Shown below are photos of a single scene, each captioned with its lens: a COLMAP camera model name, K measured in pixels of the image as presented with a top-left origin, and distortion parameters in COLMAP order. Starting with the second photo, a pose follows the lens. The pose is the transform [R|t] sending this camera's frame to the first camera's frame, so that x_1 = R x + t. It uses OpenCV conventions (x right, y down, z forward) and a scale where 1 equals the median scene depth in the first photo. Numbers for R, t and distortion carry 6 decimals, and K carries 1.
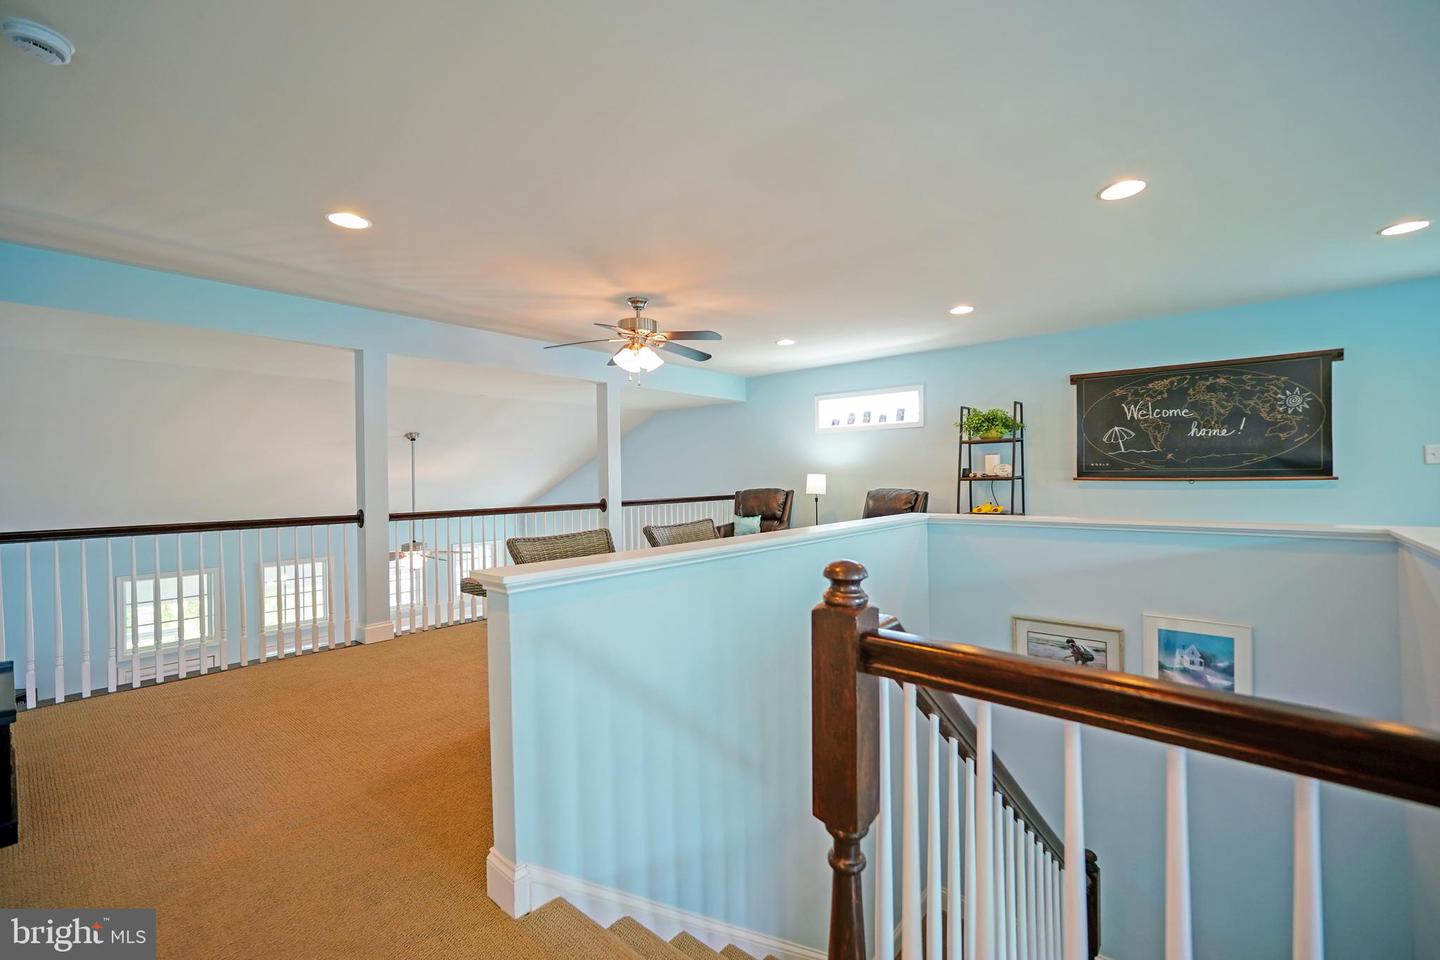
lens RADIAL K [[604.8, 0, 722.4], [0, 604.8, 479.4], [0, 0, 1]] dist [-0.000083, 0.000086]
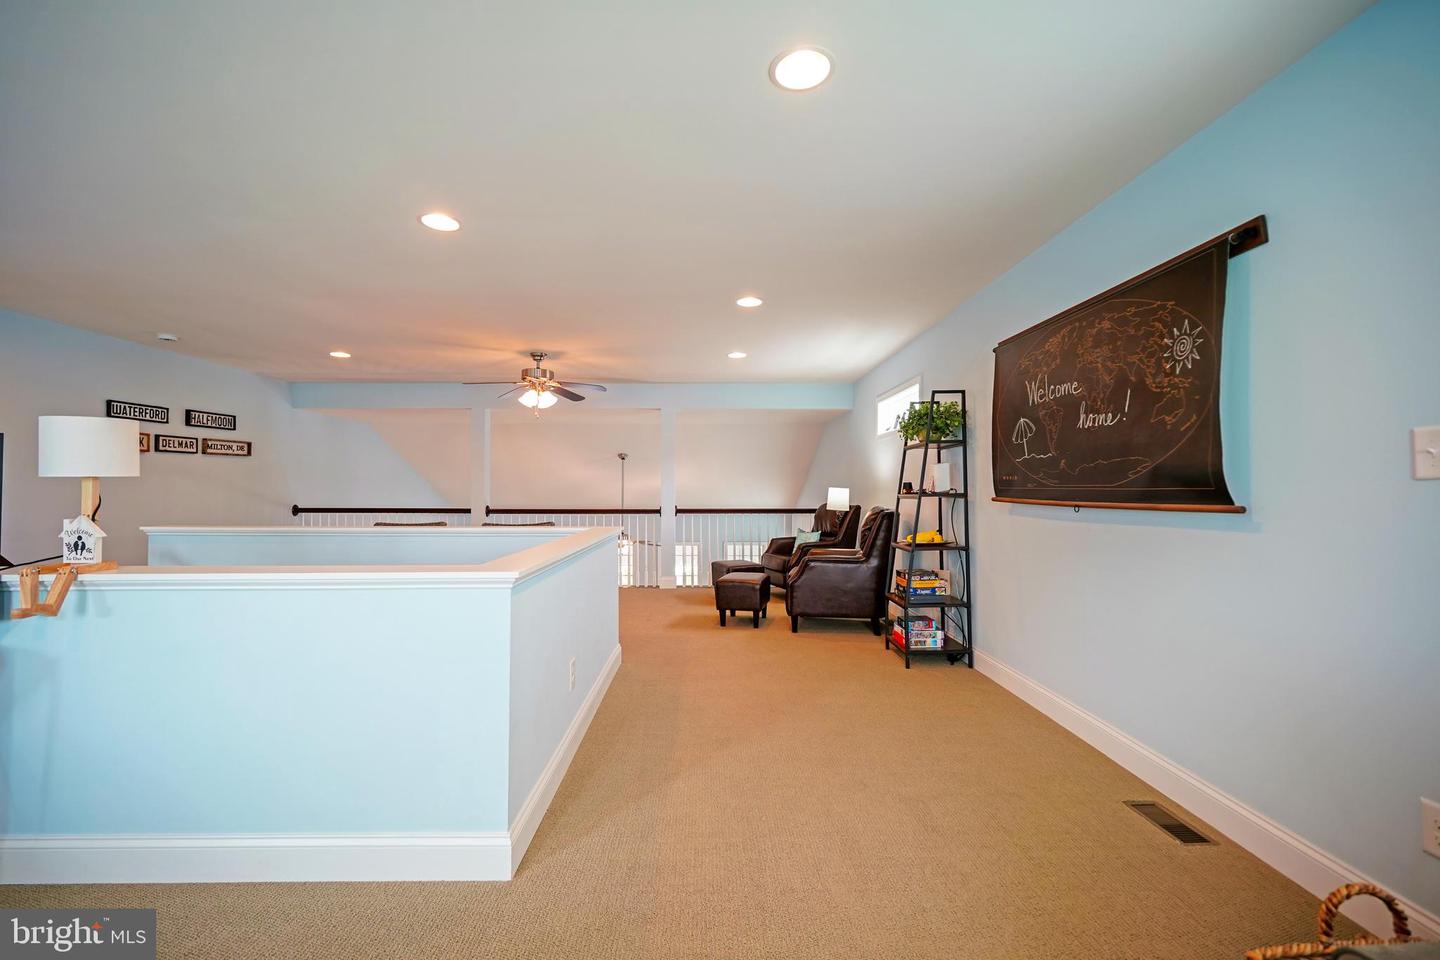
lens RADIAL K [[604.8, 0, 720.4], [0, 604.8, 479.0], [0, 0, 1]] dist [-0.000083, 0.000086]
pose [[0.667624, 0.002097, -0.744496, 0.990712], [-0.014260, 0.999849, -0.009972, -0.013534], [0.744362, 0.017274, 0.667553, 0.377931]]
